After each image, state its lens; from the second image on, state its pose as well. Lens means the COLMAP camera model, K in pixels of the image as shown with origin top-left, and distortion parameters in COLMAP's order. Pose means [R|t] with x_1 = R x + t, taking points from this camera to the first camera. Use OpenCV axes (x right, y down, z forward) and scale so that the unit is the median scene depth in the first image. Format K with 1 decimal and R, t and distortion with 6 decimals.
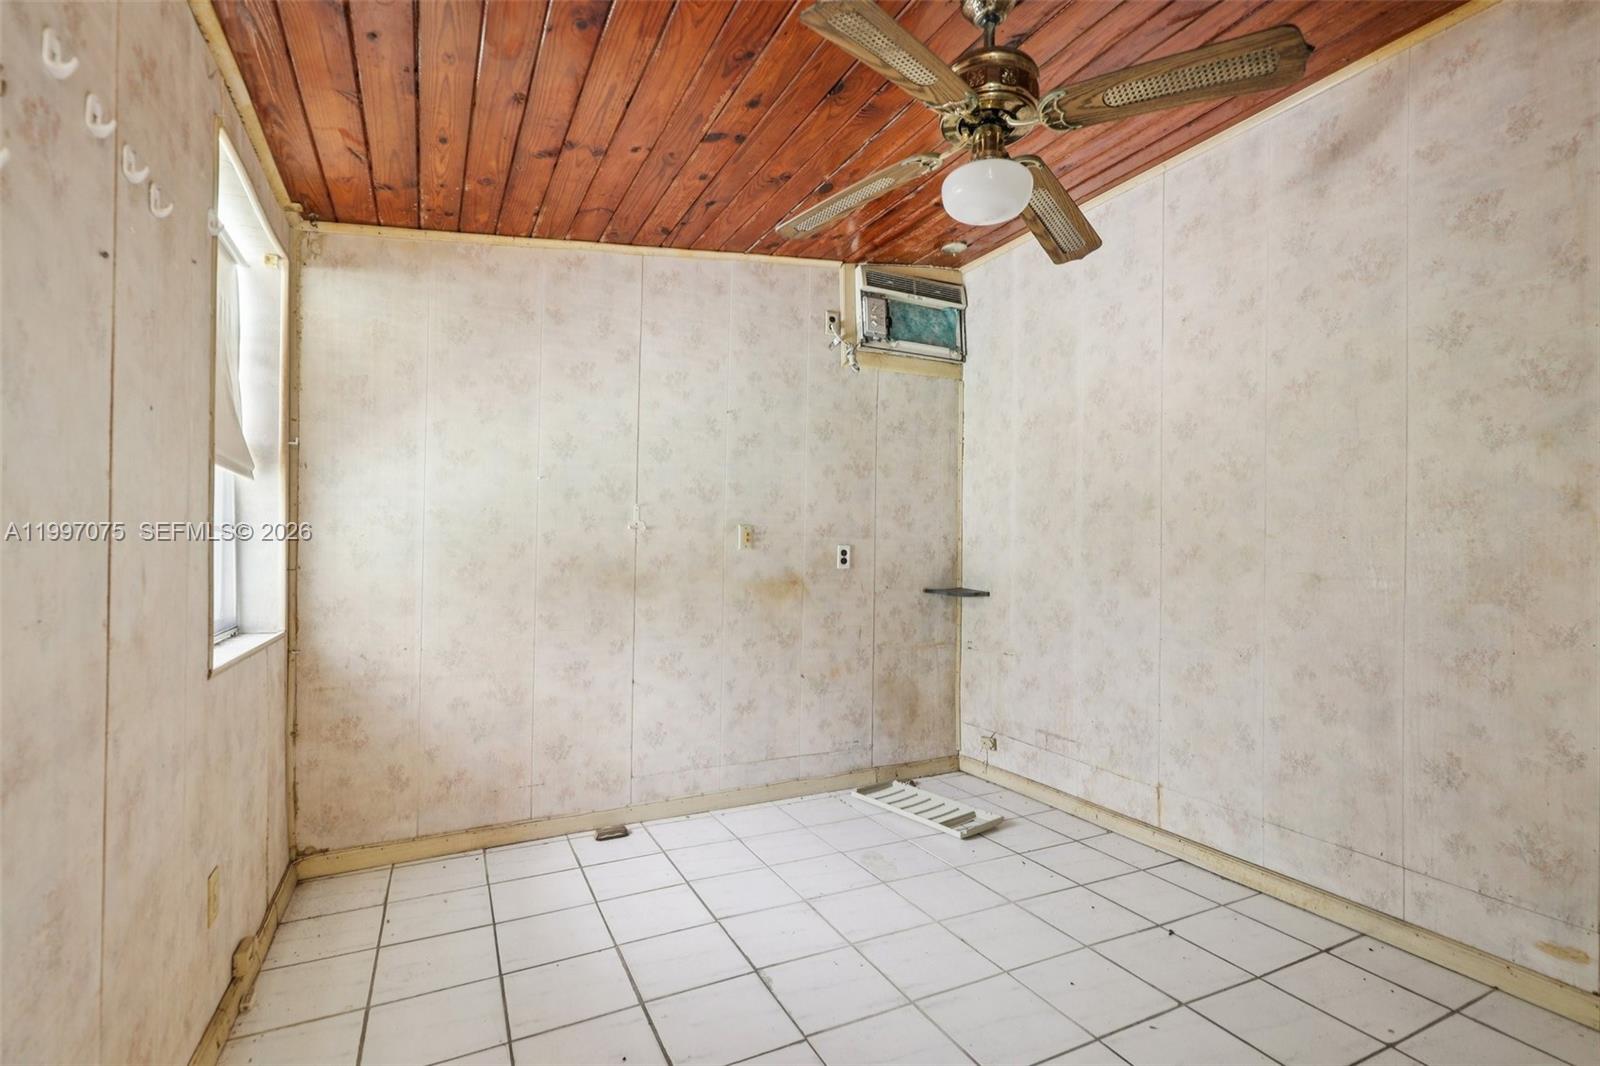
lens RADIAL K [[733.1, 0, 815.3], [0, 733.1, 544.2], [0, 0, 1]] dist [-0.000929, -0.000440]
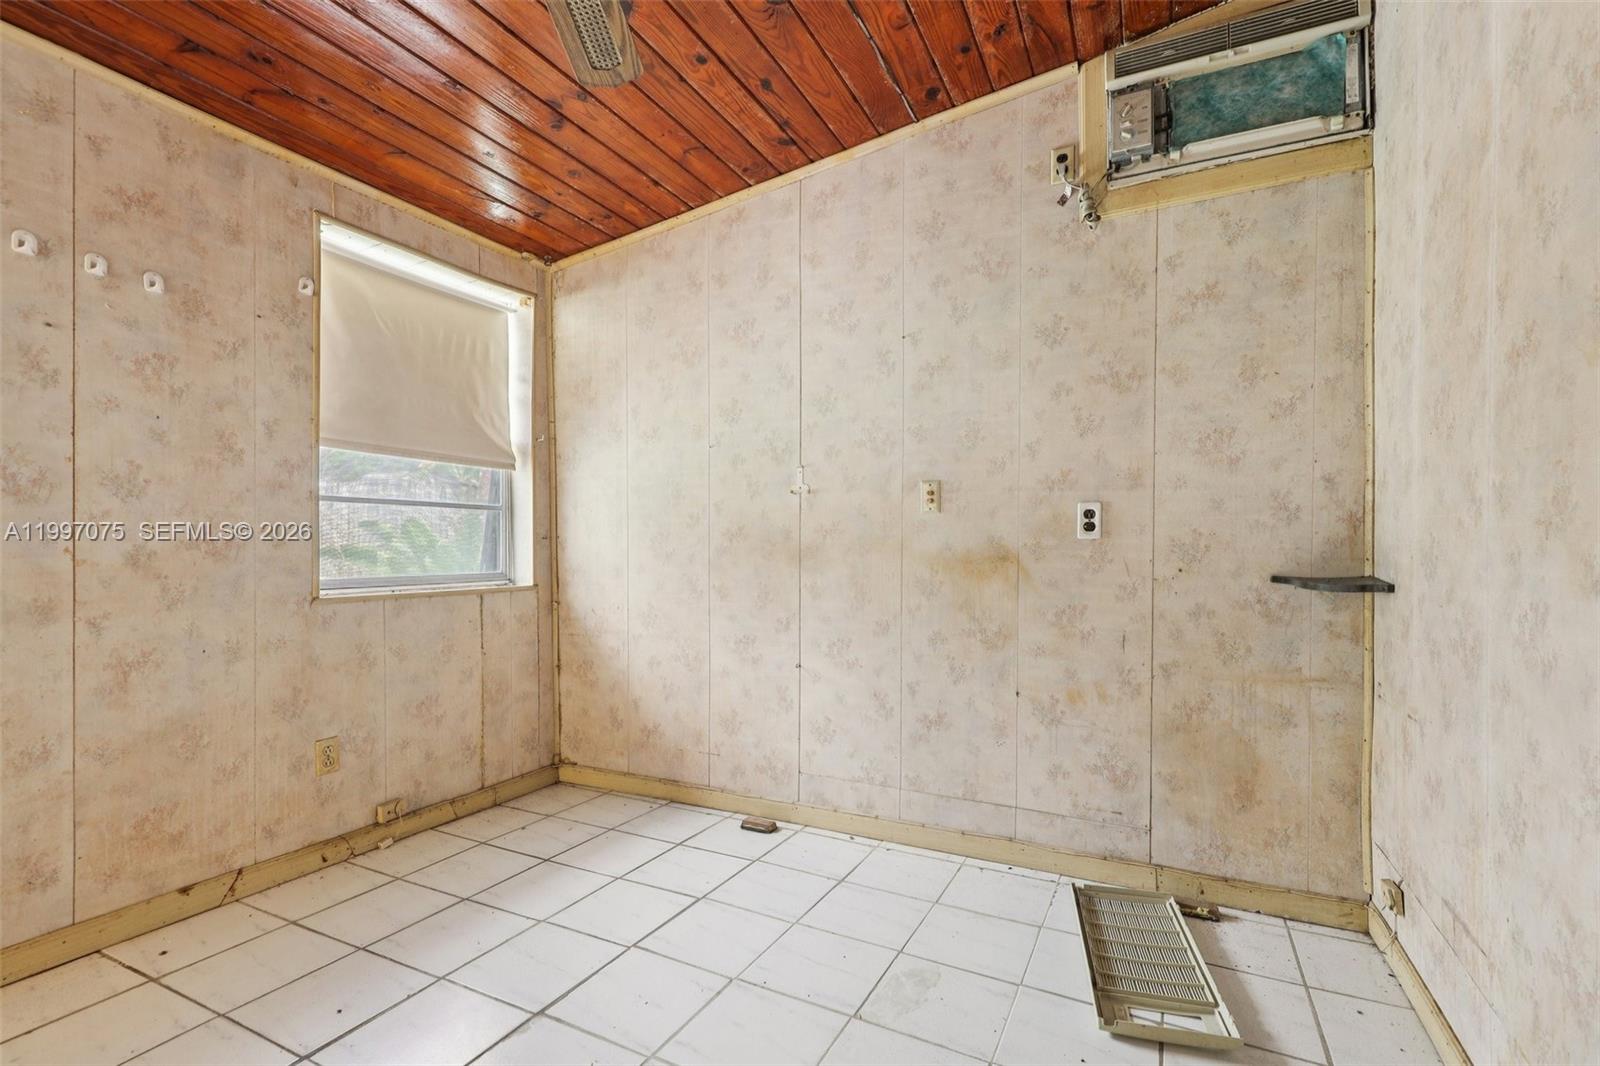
lens RADIAL K [[733.1, 0, 815.3], [0, 733.1, 544.2], [0, 0, 1]] dist [-0.000929, -0.000440]
pose [[0.592201, -0.005259, -0.805773, 0.444317], [0.015005, 0.999877, 0.004502, 0.033989], [0.805651, -0.014757, 0.592207, 0.454716]]
